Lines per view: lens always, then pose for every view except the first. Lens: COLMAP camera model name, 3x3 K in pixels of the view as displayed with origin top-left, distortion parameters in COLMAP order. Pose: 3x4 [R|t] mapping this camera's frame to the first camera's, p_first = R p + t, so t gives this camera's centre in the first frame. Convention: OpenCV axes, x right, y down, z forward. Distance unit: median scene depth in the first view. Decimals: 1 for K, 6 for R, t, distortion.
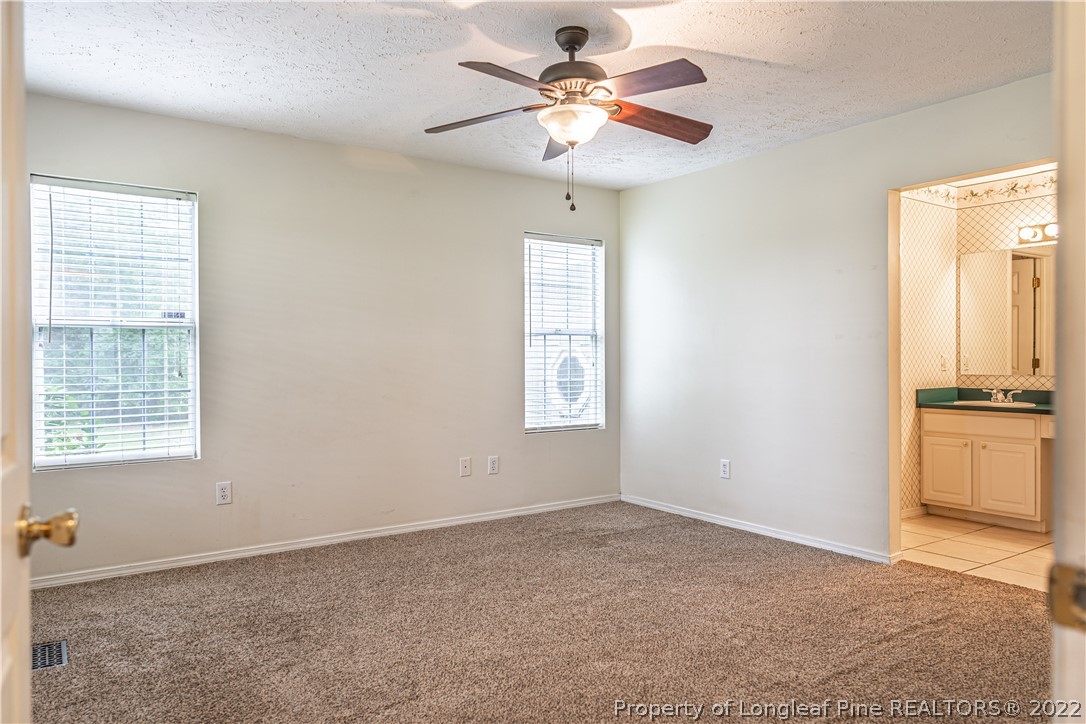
lens RADIAL K [[744.9, 0, 536.0], [0, 744.9, 364.6], [0, 0, 1]] dist [0.003614, -0.001294]
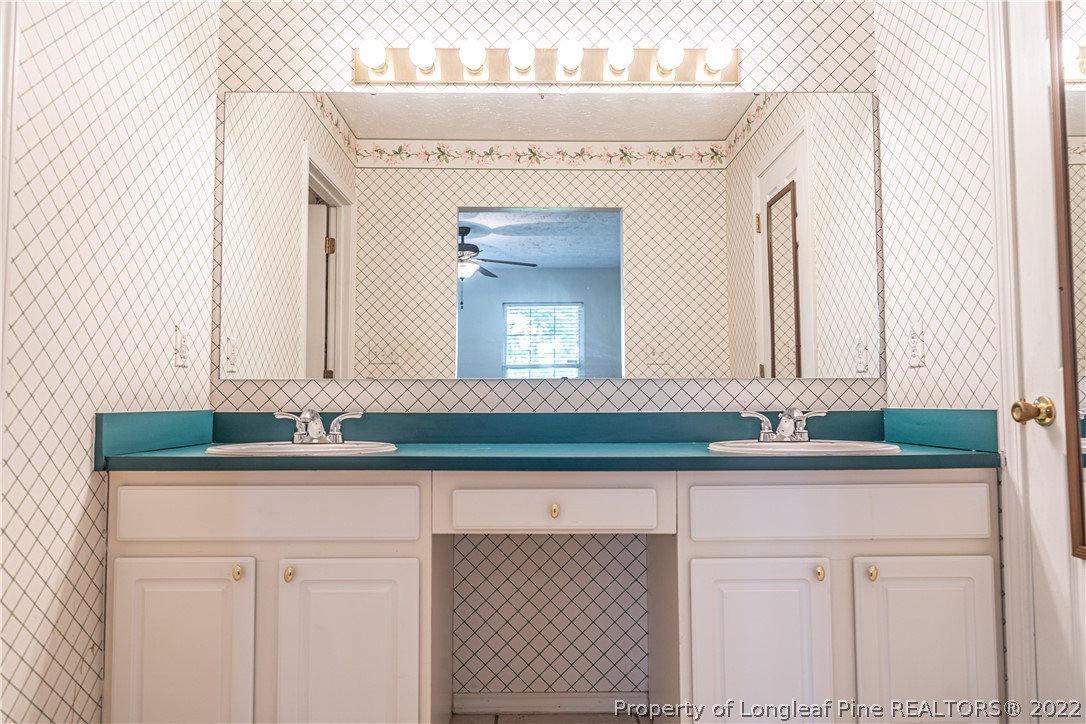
lens RADIAL K [[744.9, 0, 538.7], [0, 744.9, 365.5], [0, 0, 1]] dist [0.003614, -0.001294]
pose [[0.580413, 0.046066, 0.813018, 0.355976], [0.003504, 0.998248, -0.059063, 0.031941], [-0.814315, 0.037130, 0.579235, 0.653739]]
